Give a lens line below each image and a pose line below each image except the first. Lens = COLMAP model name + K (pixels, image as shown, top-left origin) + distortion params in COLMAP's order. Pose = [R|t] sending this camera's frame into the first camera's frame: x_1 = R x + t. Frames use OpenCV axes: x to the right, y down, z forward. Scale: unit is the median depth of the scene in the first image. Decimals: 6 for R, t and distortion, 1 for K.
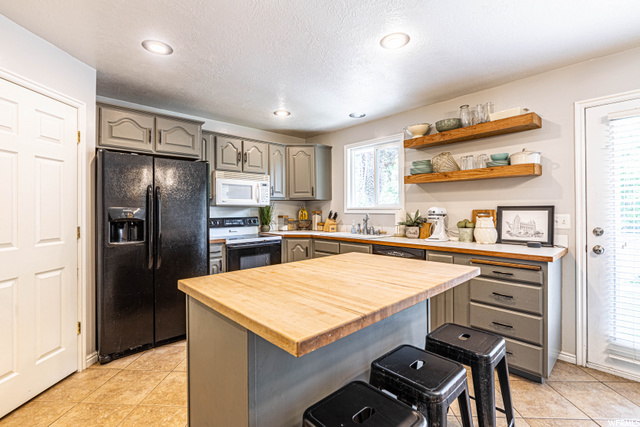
lens RADIAL K [[291.6, 0, 318.2], [0, 291.6, 211.1], [0, 0, 1]] dist [-0.005372, 0.000650]
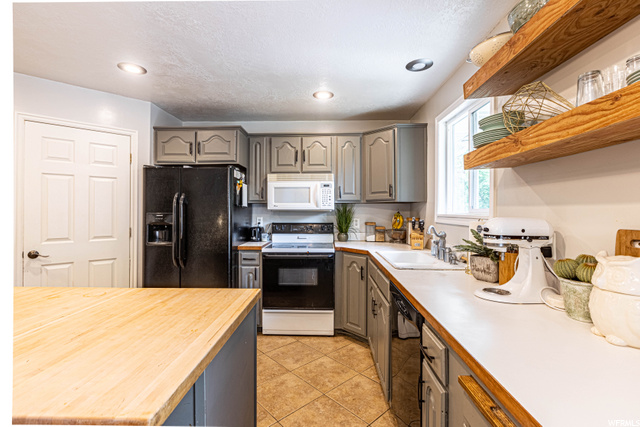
lens RADIAL K [[291.6, 0, 318.1], [0, 291.6, 211.9], [0, 0, 1]] dist [-0.005372, 0.000650]
pose [[0.710523, 0.009726, -0.703607, 0.429540], [-0.009792, 0.999944, 0.003934, -0.019269], [0.703606, 0.004094, 0.710579, 0.425464]]
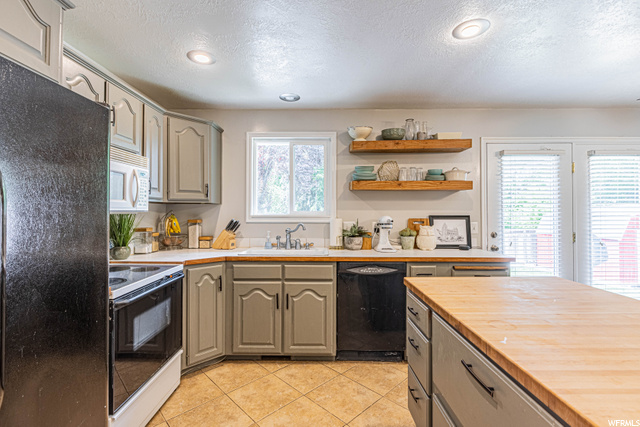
lens RADIAL K [[291.6, 0, 314.9], [0, 291.6, 211.1], [0, 0, 1]] dist [-0.005372, 0.000650]
pose [[0.688166, 0.009084, 0.725496, -0.393675], [-0.000586, 0.999928, -0.011964, -0.015499], [-0.725553, 0.007808, 0.688122, 0.426977]]
